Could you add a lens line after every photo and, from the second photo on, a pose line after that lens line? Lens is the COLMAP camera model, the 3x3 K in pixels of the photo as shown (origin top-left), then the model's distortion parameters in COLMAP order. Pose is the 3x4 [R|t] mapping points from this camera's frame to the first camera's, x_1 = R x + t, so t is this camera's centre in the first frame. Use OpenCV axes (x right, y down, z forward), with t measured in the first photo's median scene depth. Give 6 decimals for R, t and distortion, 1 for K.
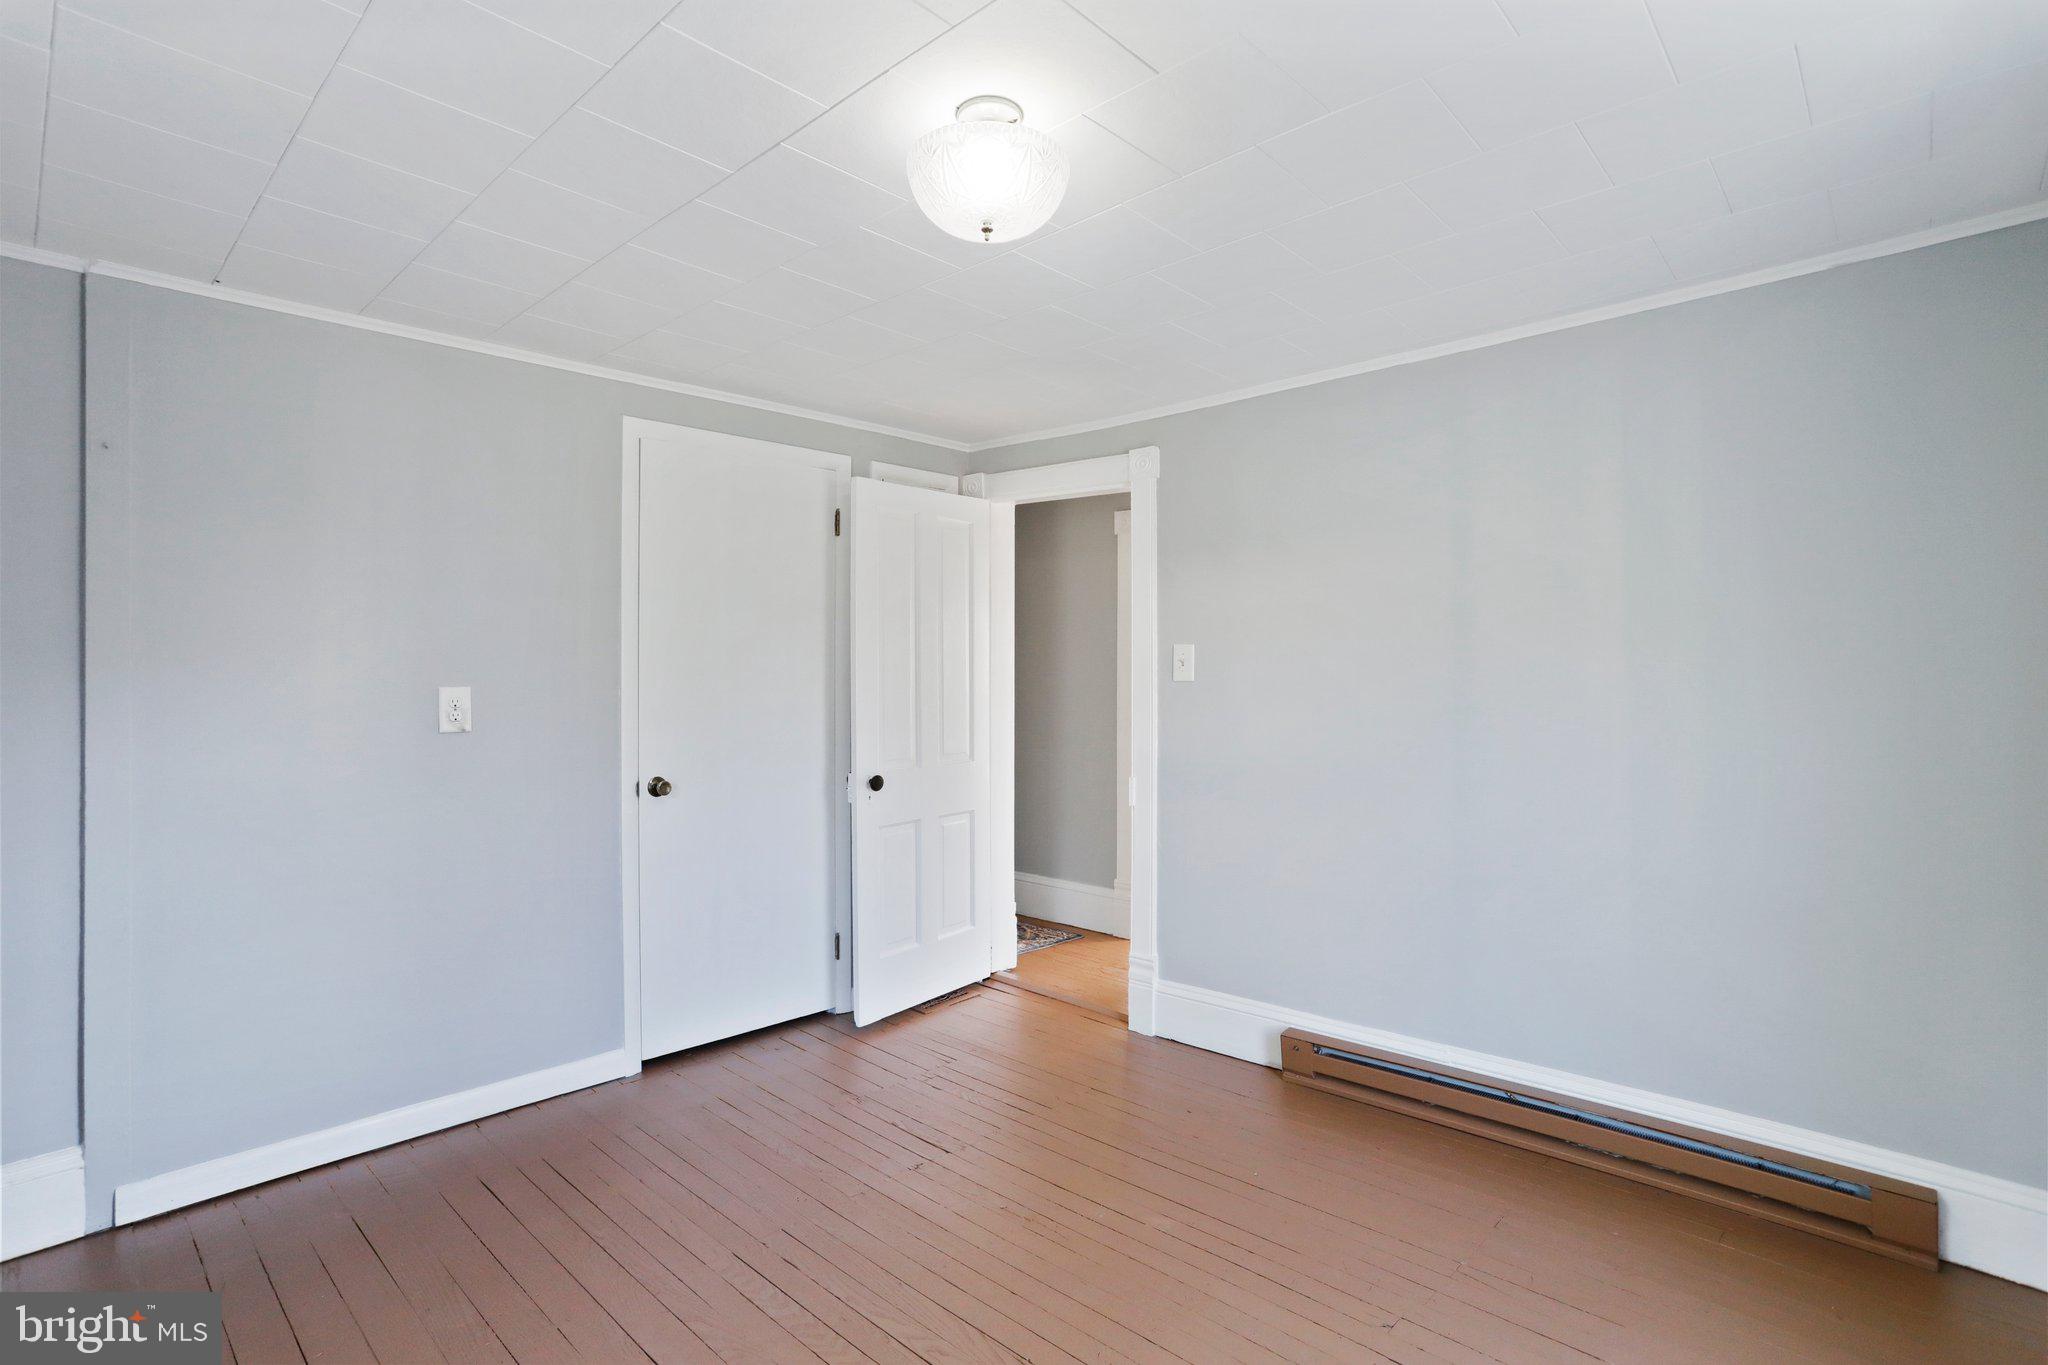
lens RADIAL K [[988.2, 0, 1026.7], [0, 988.2, 670.9], [0, 0, 1]] dist [-0.047651, 0.025197]
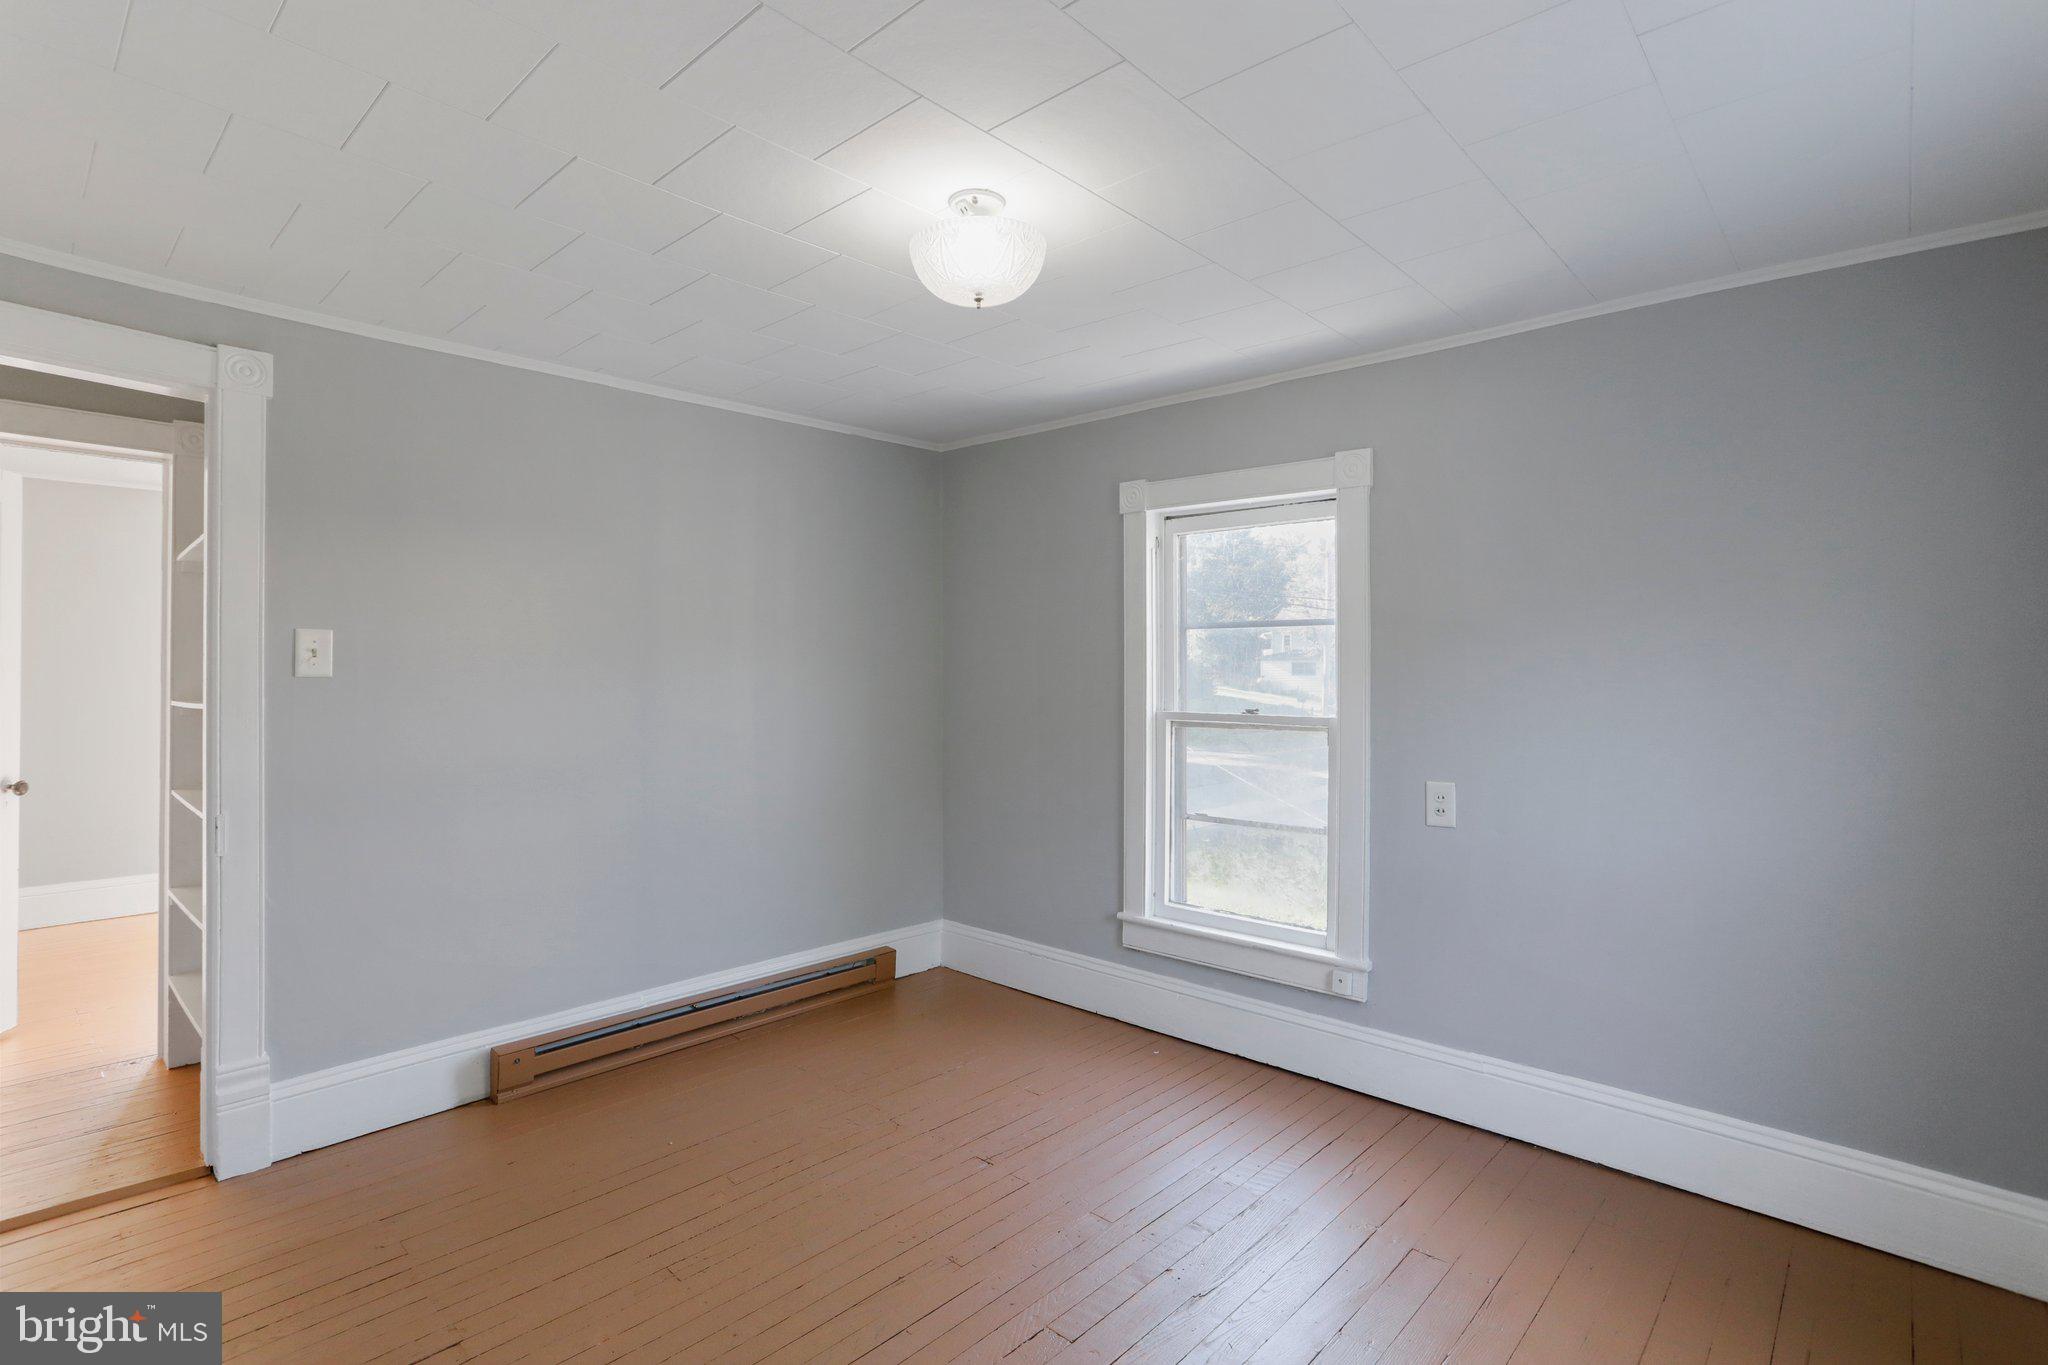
lens RADIAL K [[988.2, 0, 1026.7], [0, 988.2, 670.9], [0, 0, 1]] dist [-0.047651, 0.025197]
pose [[-0.039979, 0.002606, 0.999197, -0.686850], [-0.038822, 0.999237, -0.004160, -0.014458], [-0.998446, -0.038957, -0.039848, 0.533794]]
